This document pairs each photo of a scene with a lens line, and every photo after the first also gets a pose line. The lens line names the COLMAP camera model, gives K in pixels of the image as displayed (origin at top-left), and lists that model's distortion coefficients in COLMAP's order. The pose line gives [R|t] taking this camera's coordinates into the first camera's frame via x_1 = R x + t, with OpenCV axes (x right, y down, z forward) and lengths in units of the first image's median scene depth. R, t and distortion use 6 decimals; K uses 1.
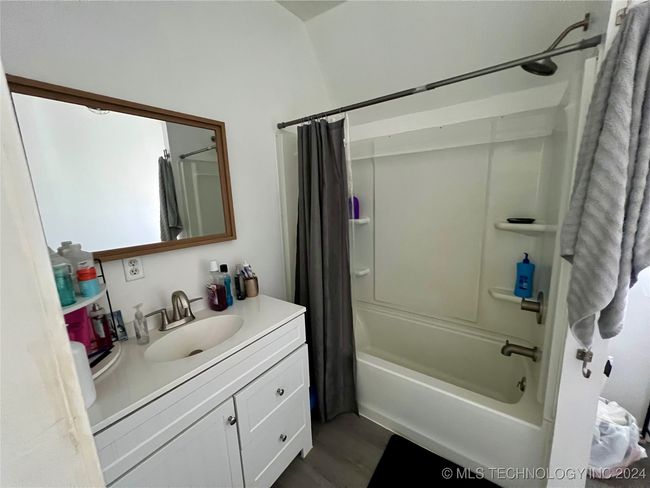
lens RADIAL K [[259.0, 0, 323.6], [0, 259.0, 244.4], [0, 0, 1]] dist [-0.001779, -0.000133]
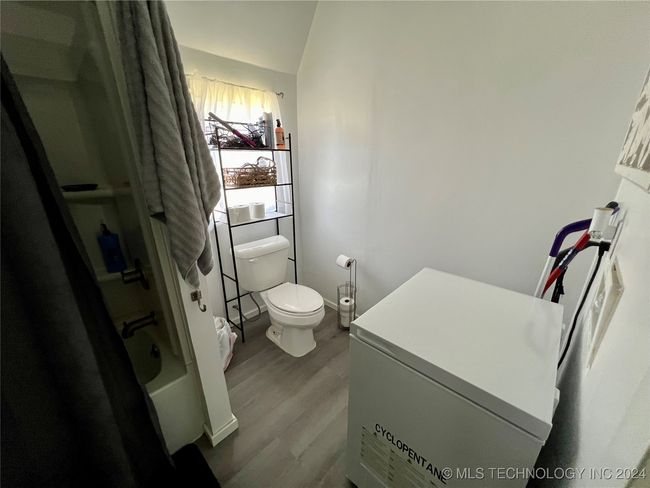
lens RADIAL K [[259.0, 0, 323.7], [0, 259.0, 245.7], [0, 0, 1]] dist [-0.001779, -0.000133]
pose [[0.133695, -0.292040, 0.947015, 0.046167], [0.181054, 0.946709, 0.266385, 0.009273], [-0.974343, 0.135847, 0.179445, 0.198314]]
